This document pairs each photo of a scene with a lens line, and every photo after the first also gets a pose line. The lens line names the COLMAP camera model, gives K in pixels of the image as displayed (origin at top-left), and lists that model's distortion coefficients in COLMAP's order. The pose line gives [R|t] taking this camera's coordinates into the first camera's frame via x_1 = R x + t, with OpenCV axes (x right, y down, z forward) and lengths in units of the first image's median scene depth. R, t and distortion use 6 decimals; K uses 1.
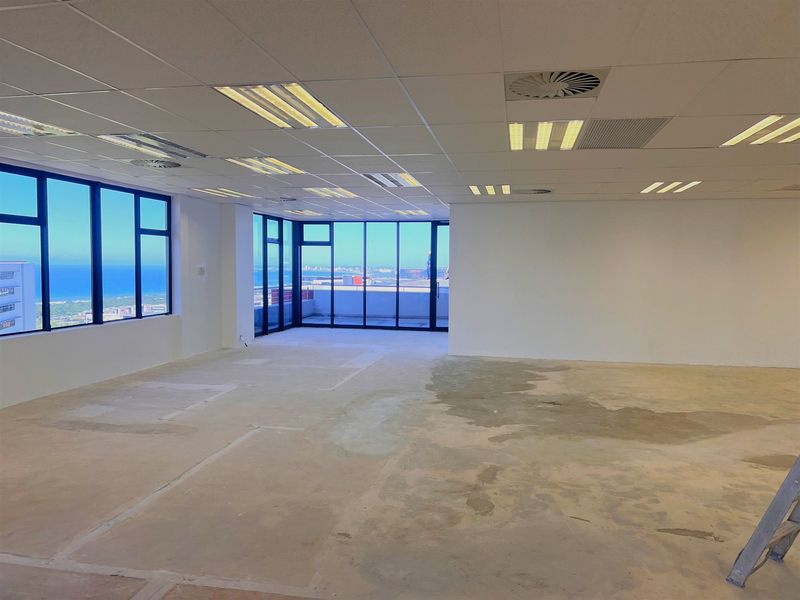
lens RADIAL K [[603.4, 0, 399.6], [0, 603.4, 300.6], [0, 0, 1]] dist [0.046129, -0.042859]
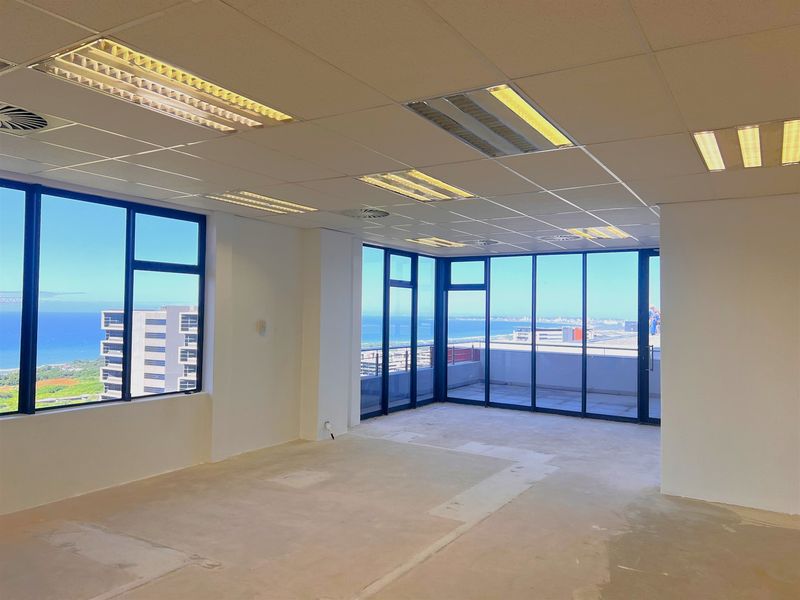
lens RADIAL K [[603.4, 0, 399.3], [0, 603.4, 295.9], [0, 0, 1]] dist [0.046129, -0.042859]
pose [[0.937626, -0.007197, -0.347572, 0.041101], [-0.024560, 0.995916, -0.086876, -0.020909], [0.346778, 0.089994, 0.933620, 0.322873]]
